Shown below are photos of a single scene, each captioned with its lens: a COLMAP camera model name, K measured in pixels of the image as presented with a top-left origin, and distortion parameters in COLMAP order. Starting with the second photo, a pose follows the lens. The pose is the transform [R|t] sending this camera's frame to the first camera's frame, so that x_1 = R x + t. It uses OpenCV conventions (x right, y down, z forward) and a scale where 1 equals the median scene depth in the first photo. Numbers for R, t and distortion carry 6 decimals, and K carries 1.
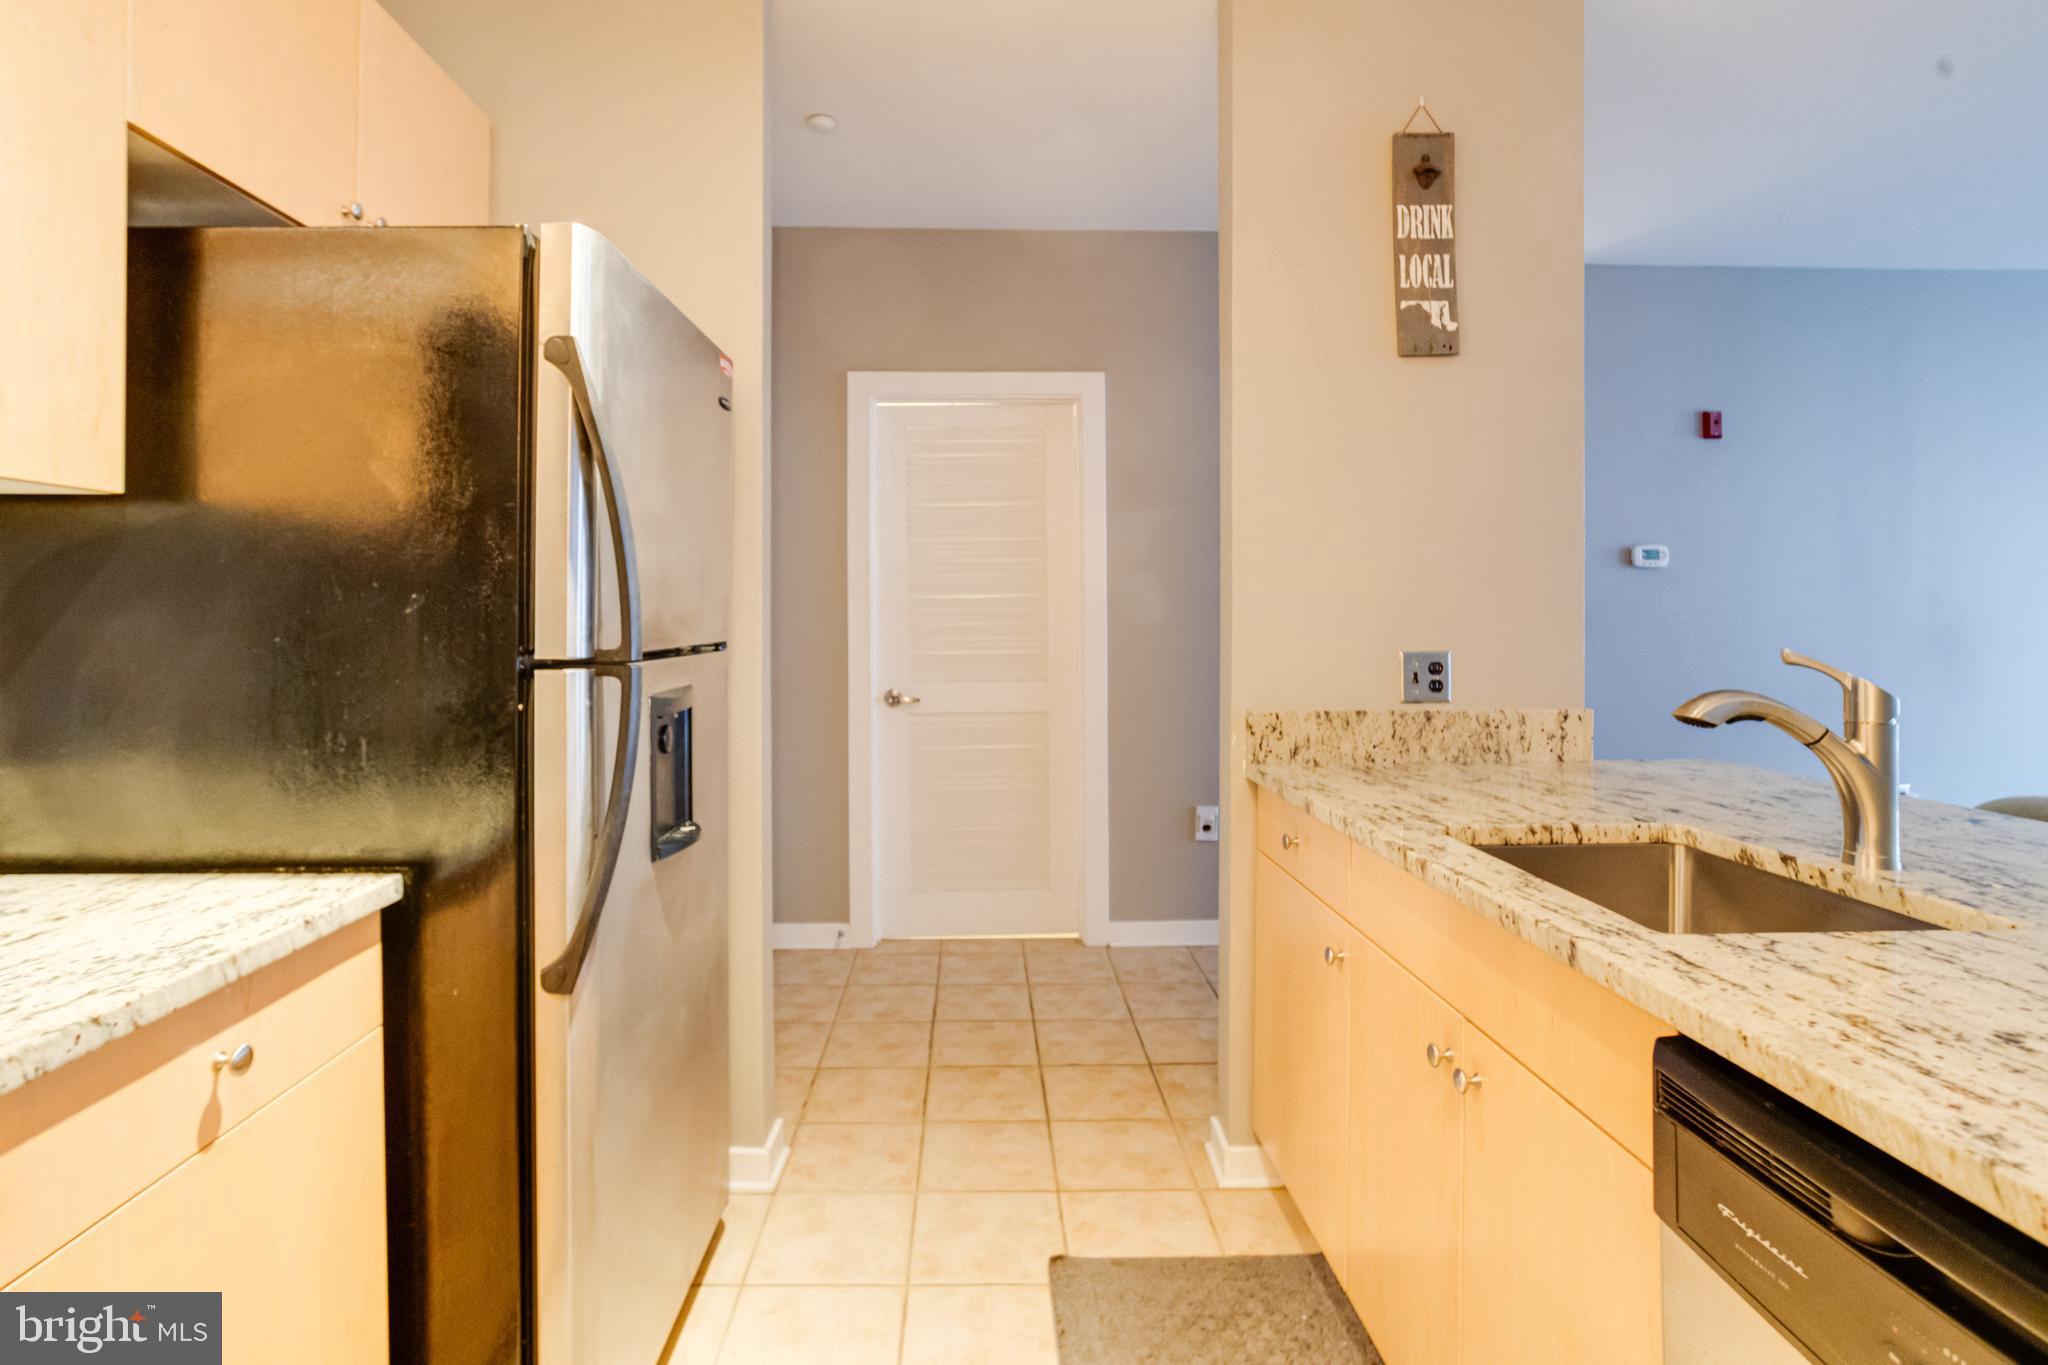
lens RADIAL K [[1035.4, 0, 968.9], [0, 1035.4, 625.4], [0, 0, 1]] dist [-0.001116, -0.000075]
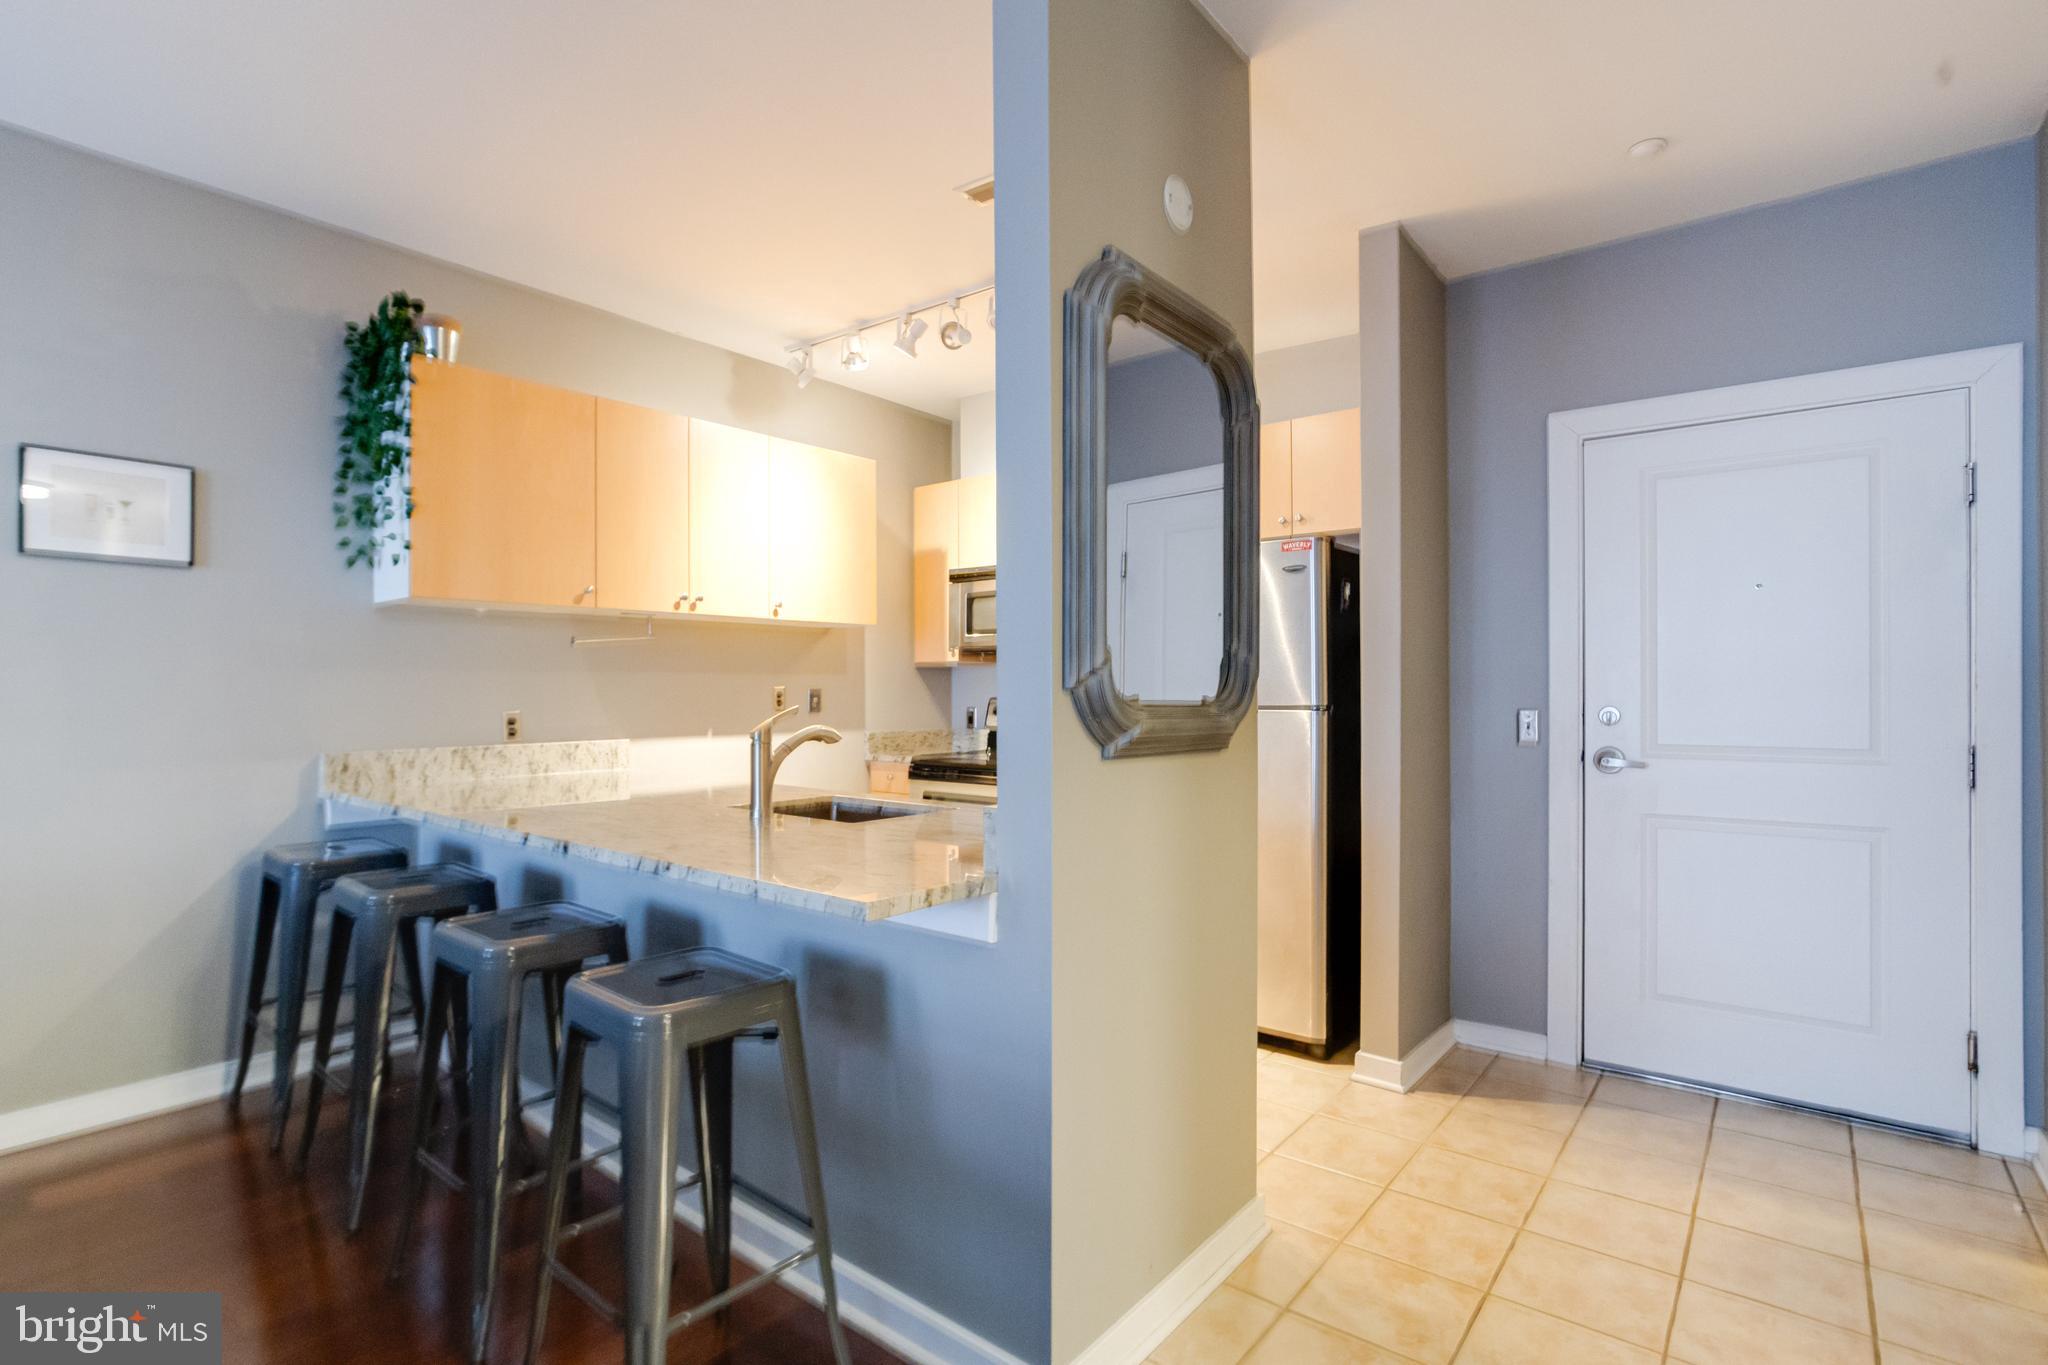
lens RADIAL K [[992.2, 0, 1037.5], [0, 992.2, 688.5], [0, 0, 1]] dist [-0.014128, 0.000517]
pose [[-0.619327, 0.001632, -0.785131, 0.699944], [-0.002907, 0.999986, 0.004371, -0.007288], [0.785127, 0.004989, -0.619314, 0.893481]]
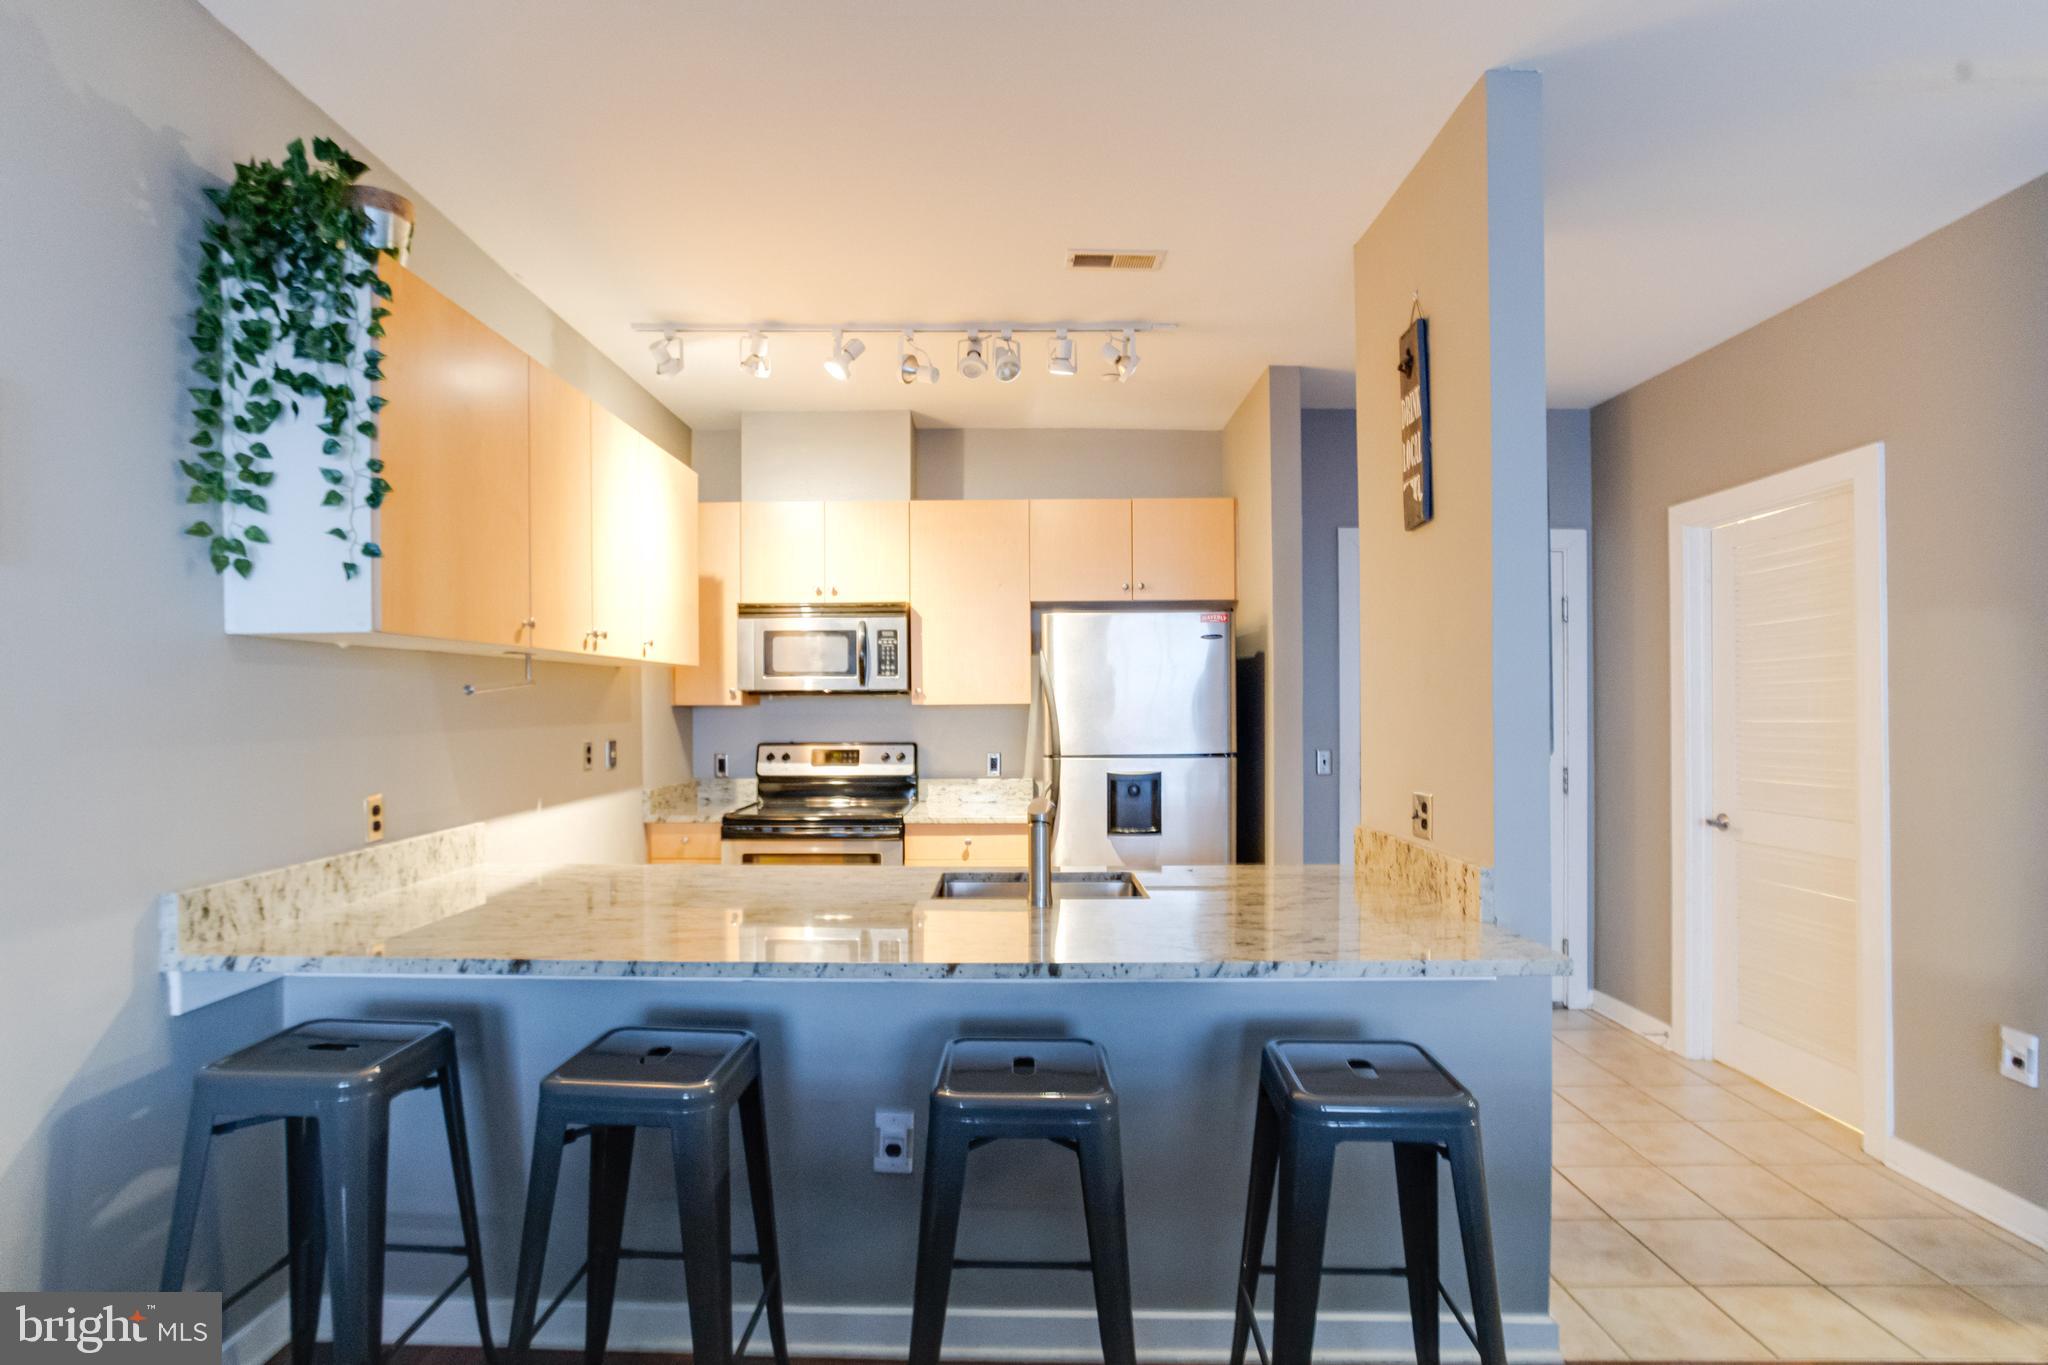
lens RADIAL K [[966.9, 0, 1016.8], [0, 966.9, 707.7], [0, 0, 1]] dist [0.000016, 0.000326]
pose [[-0.010694, 0.007117, -0.999917, 0.880426], [-0.004299, 0.999965, 0.007164, -0.041655], [0.999934, 0.004375, -0.010663, 0.342913]]
